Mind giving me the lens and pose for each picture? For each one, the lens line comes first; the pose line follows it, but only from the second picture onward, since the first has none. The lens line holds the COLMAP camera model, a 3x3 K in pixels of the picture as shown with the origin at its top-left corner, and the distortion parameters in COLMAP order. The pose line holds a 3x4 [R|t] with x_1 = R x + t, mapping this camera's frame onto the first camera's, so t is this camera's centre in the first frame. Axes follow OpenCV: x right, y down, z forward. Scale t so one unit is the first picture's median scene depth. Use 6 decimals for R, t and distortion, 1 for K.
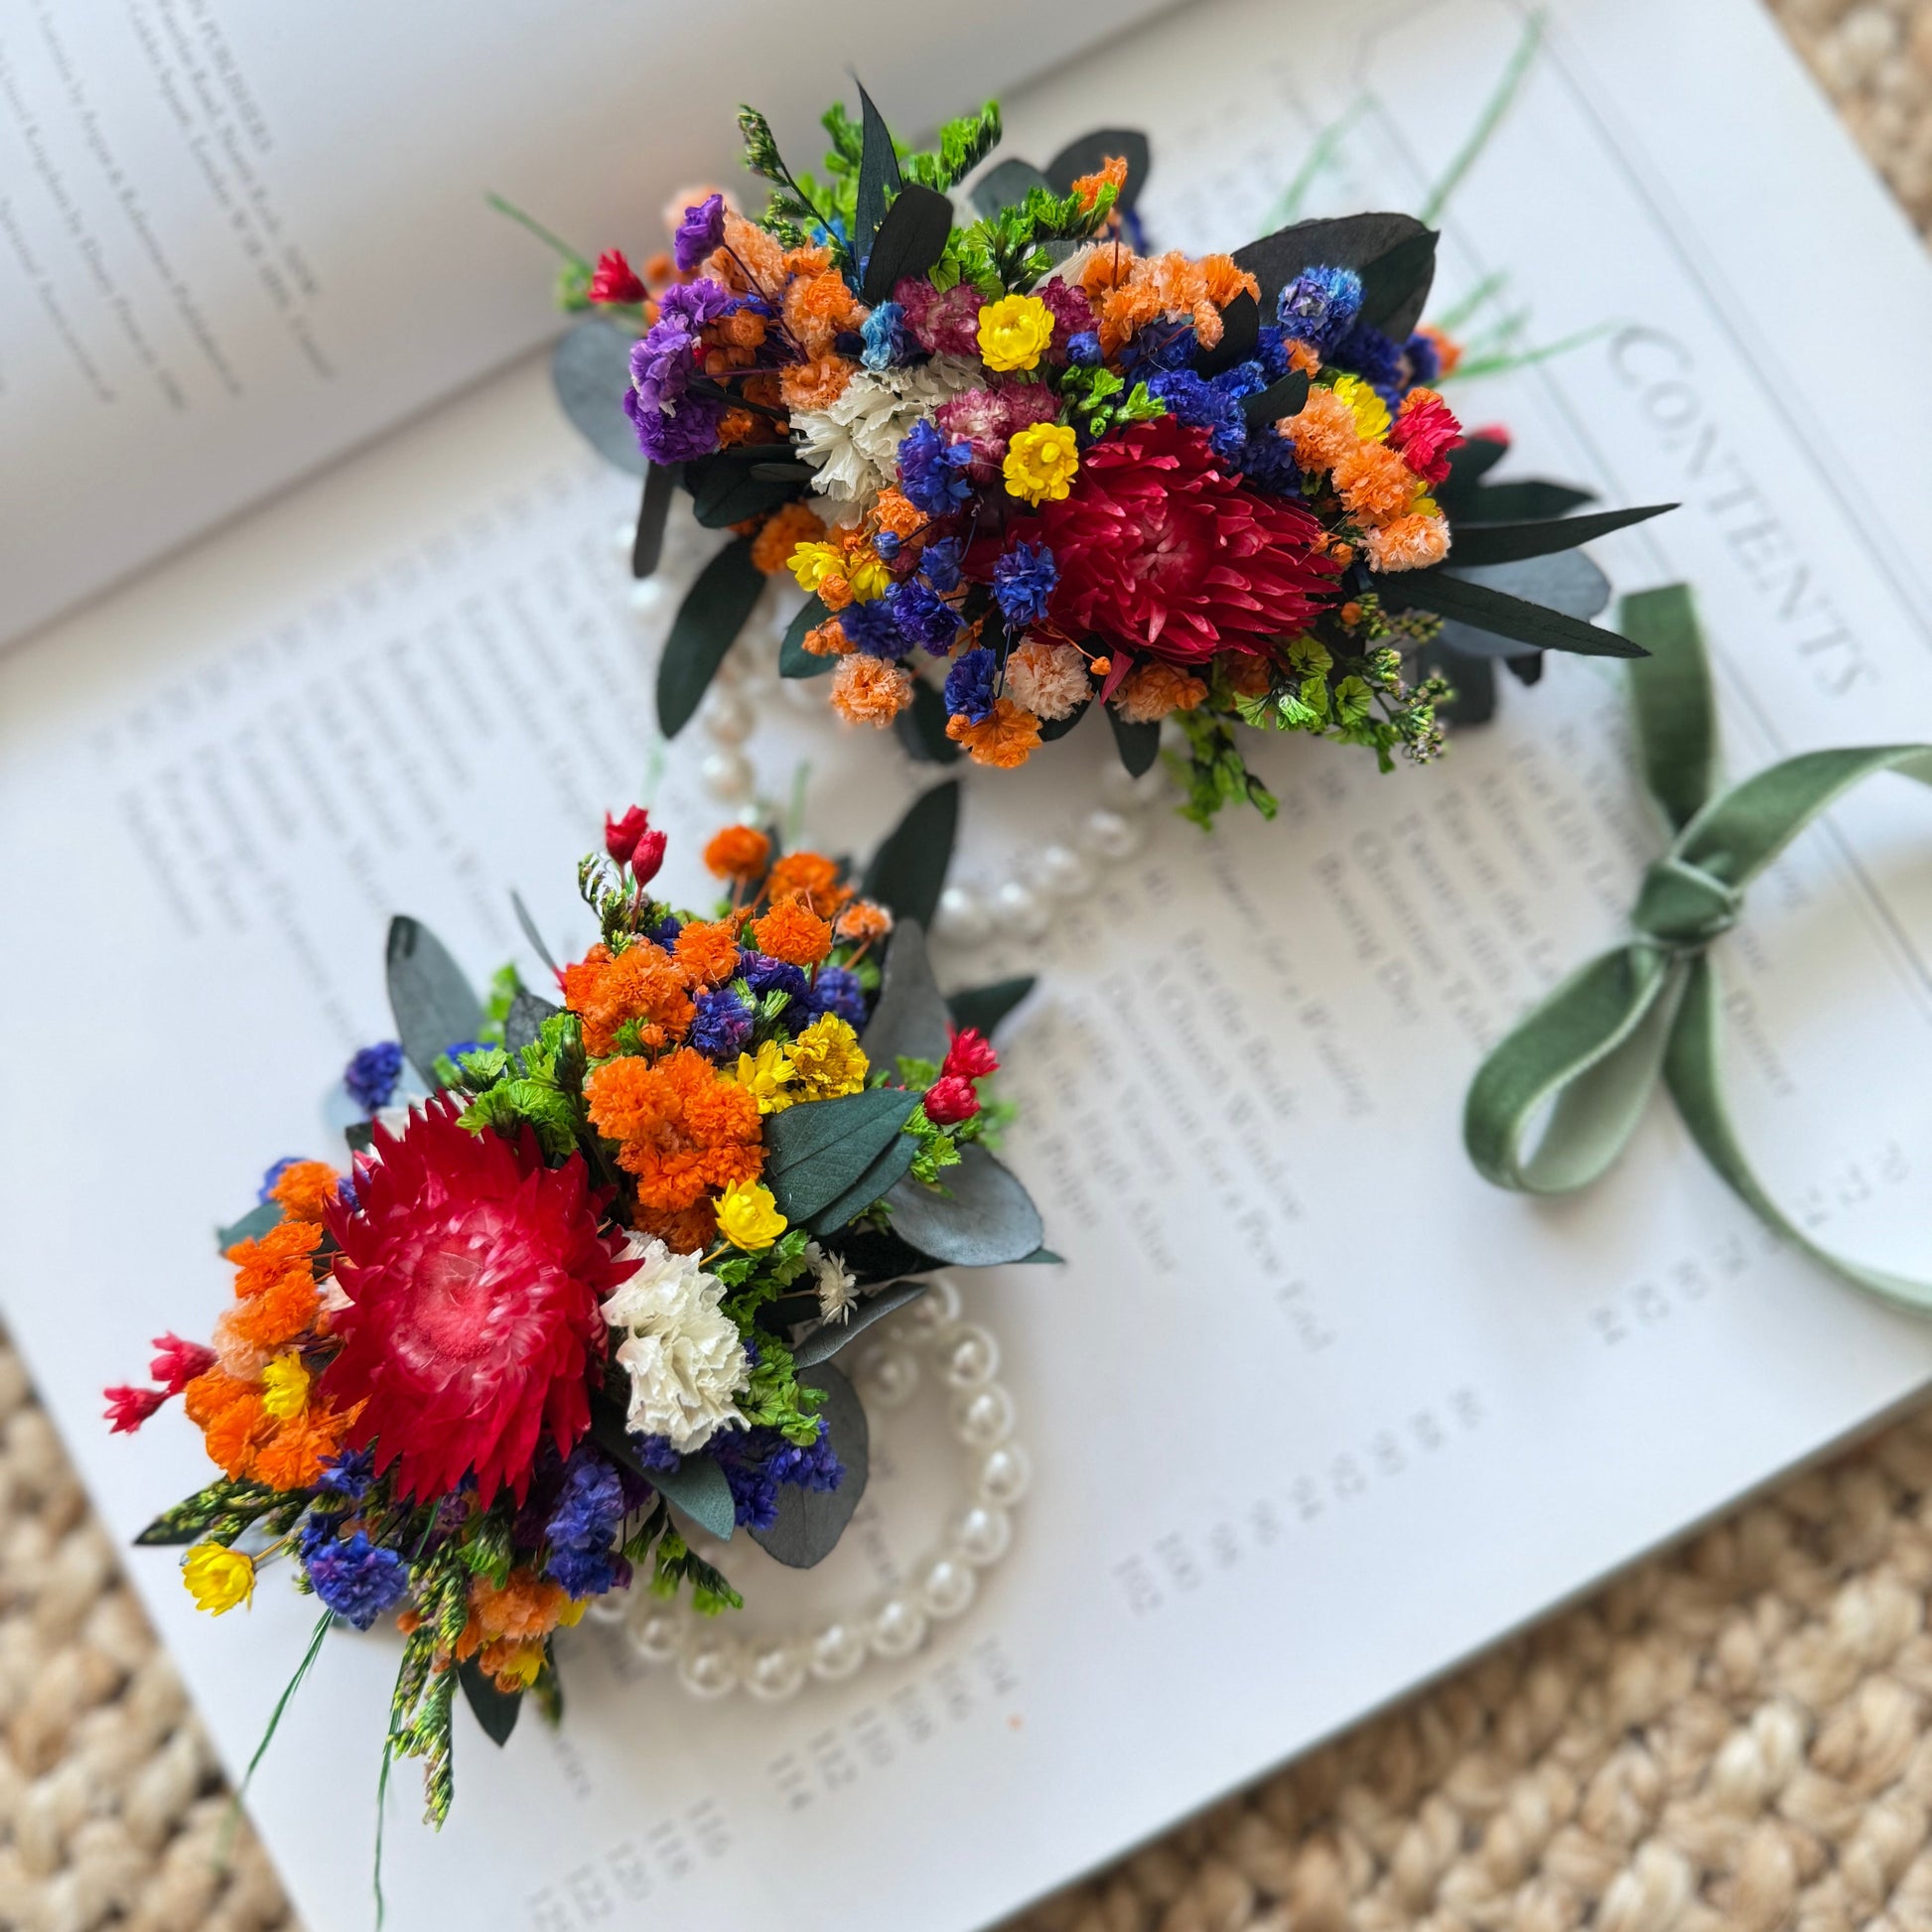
lens RADIAL K [[1750.3, 0, 967.3], [0, 1750.3, 902.1], [0, 0, 1]] dist [-0.026690, -0.011833]
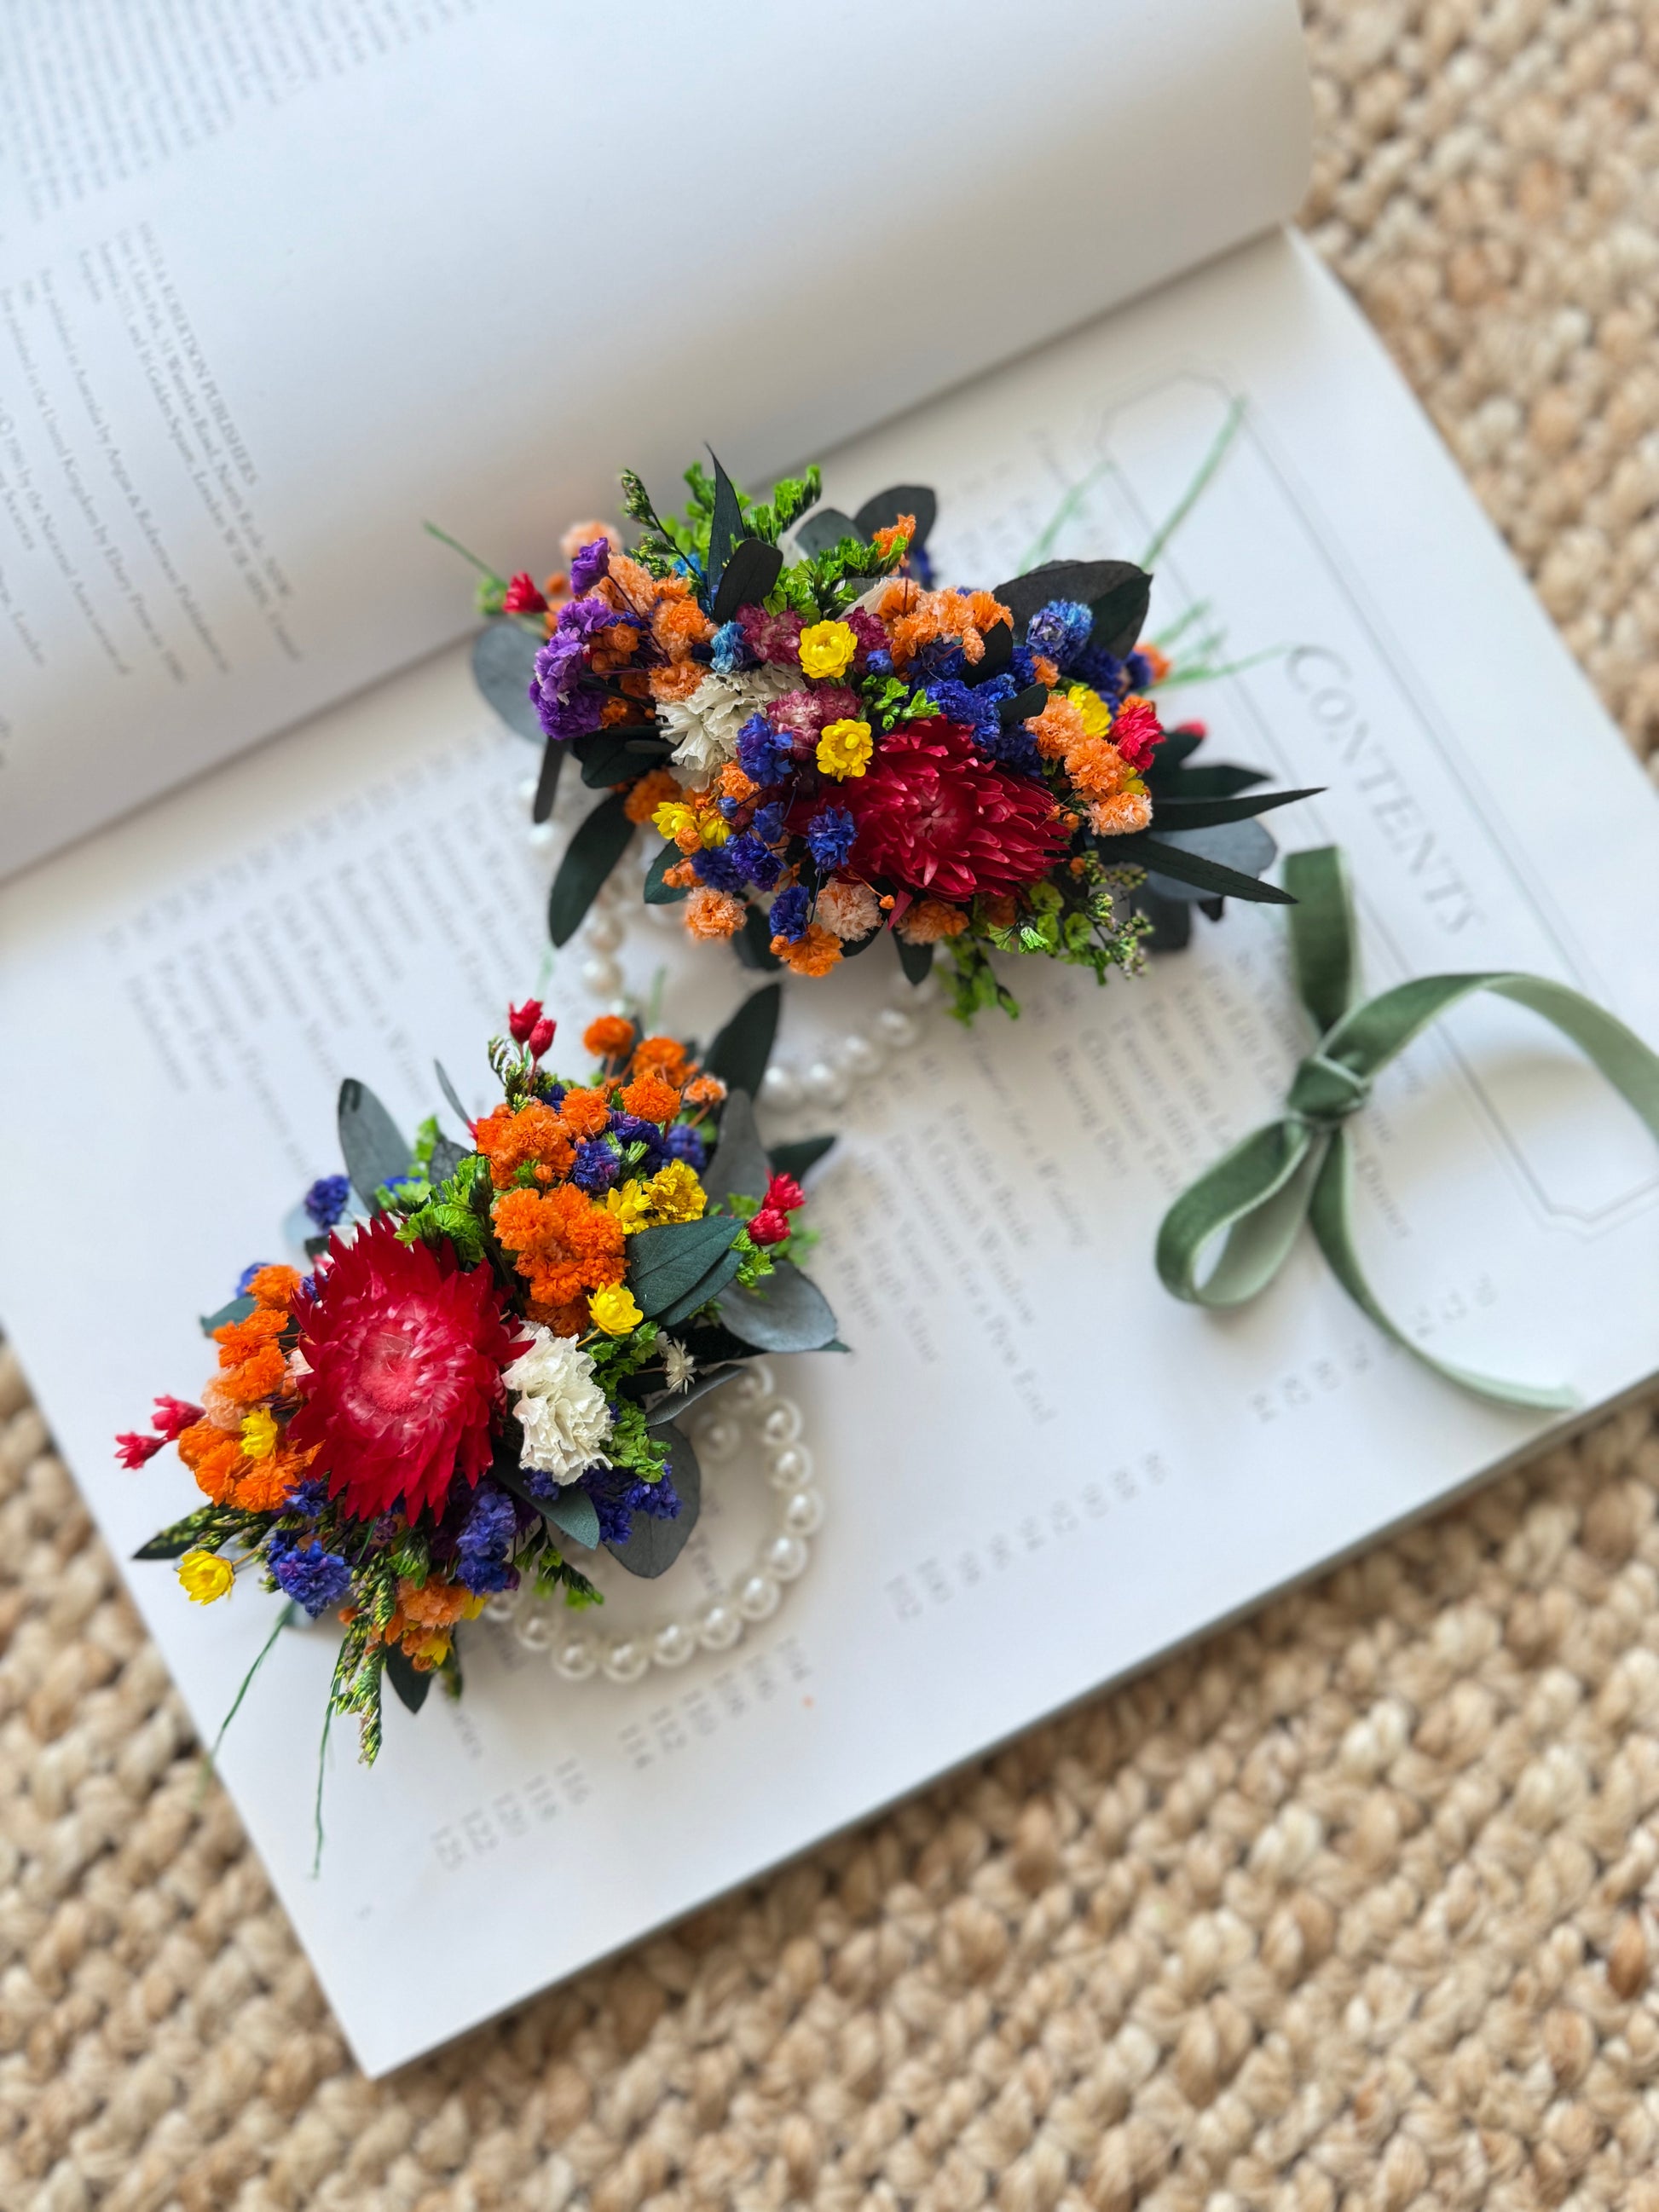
lens RADIAL K [[1493.7, 0, 825.1], [0, 1493.7, 1091.2], [0, 0, 1]] dist [-0.023390, -0.011992]
pose [[0.999568, 0.020194, 0.021358, 0.007274], [-0.020406, 0.999745, 0.009717, -0.001079], [-0.021156, -0.010149, 0.999725, -0.123740]]
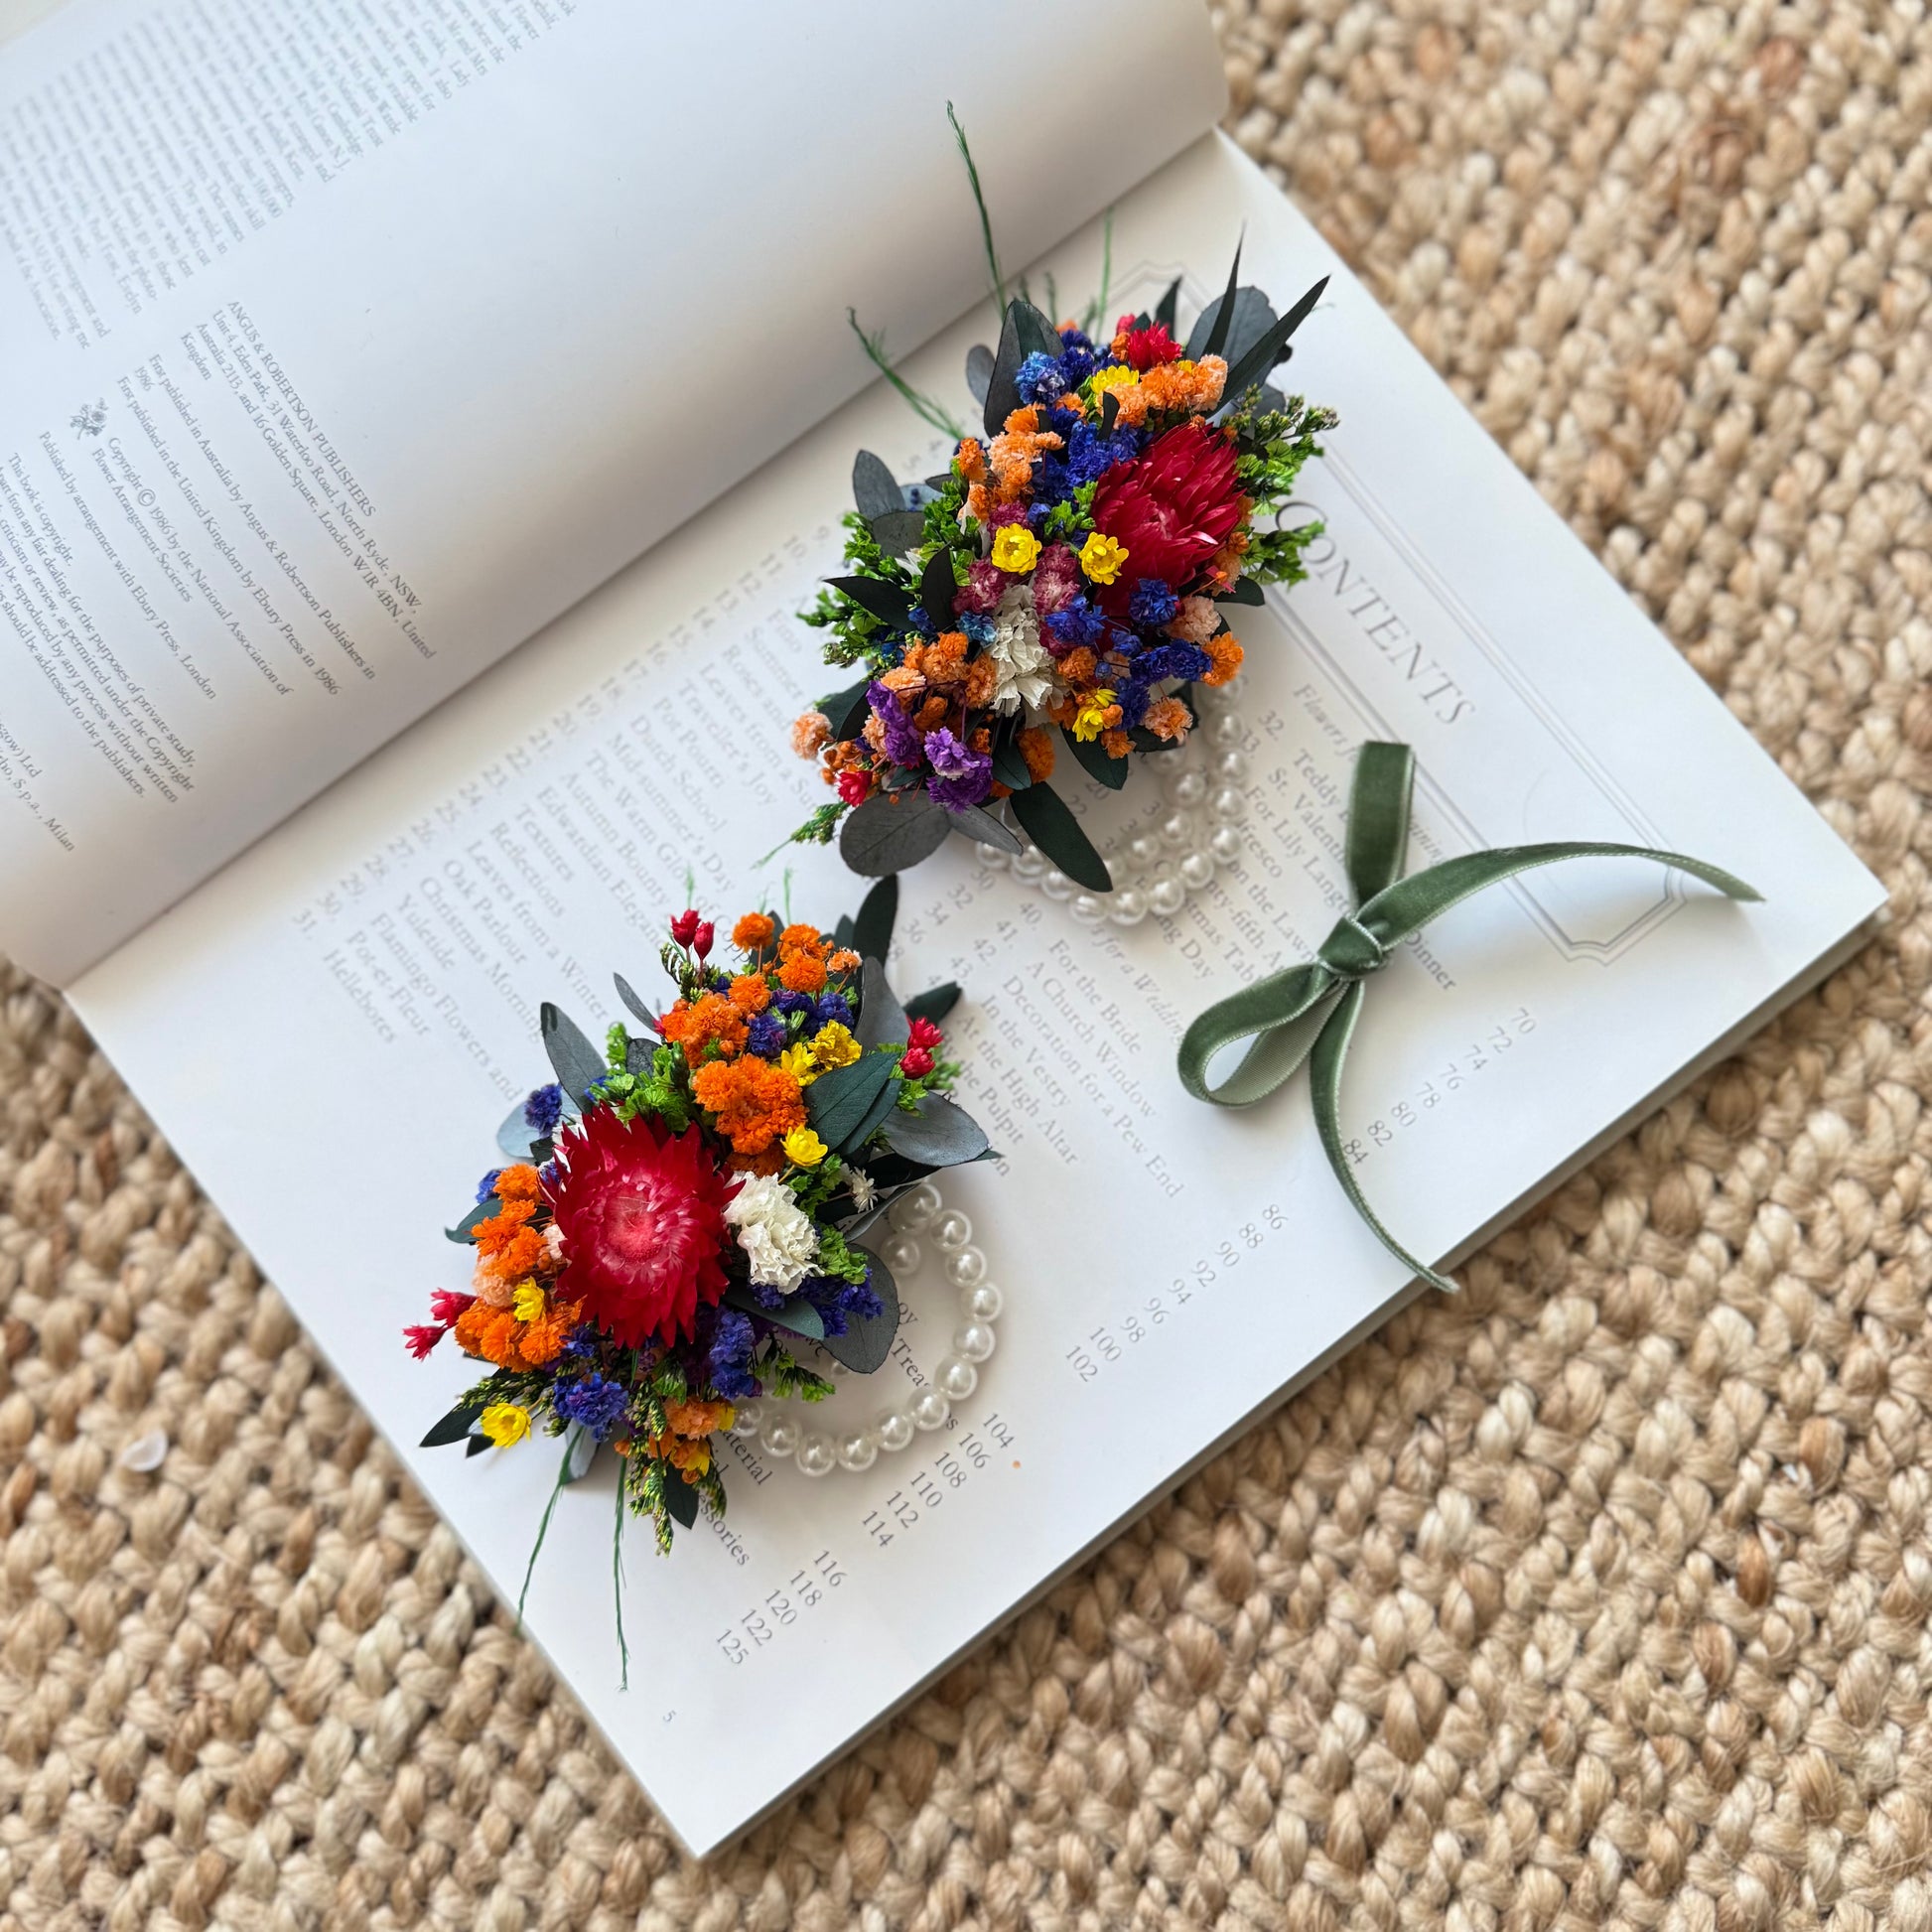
lens RADIAL K [[1750.3, 0, 973.6], [0, 1750.3, 960.7], [0, 0, 1]] dist [-0.026690, -0.011833]
pose [[0.987856, -0.147373, 0.049204, -0.021120], [0.147796, 0.989005, -0.005049, 0.035601], [-0.047919, 0.012260, 0.998776, -0.564880]]
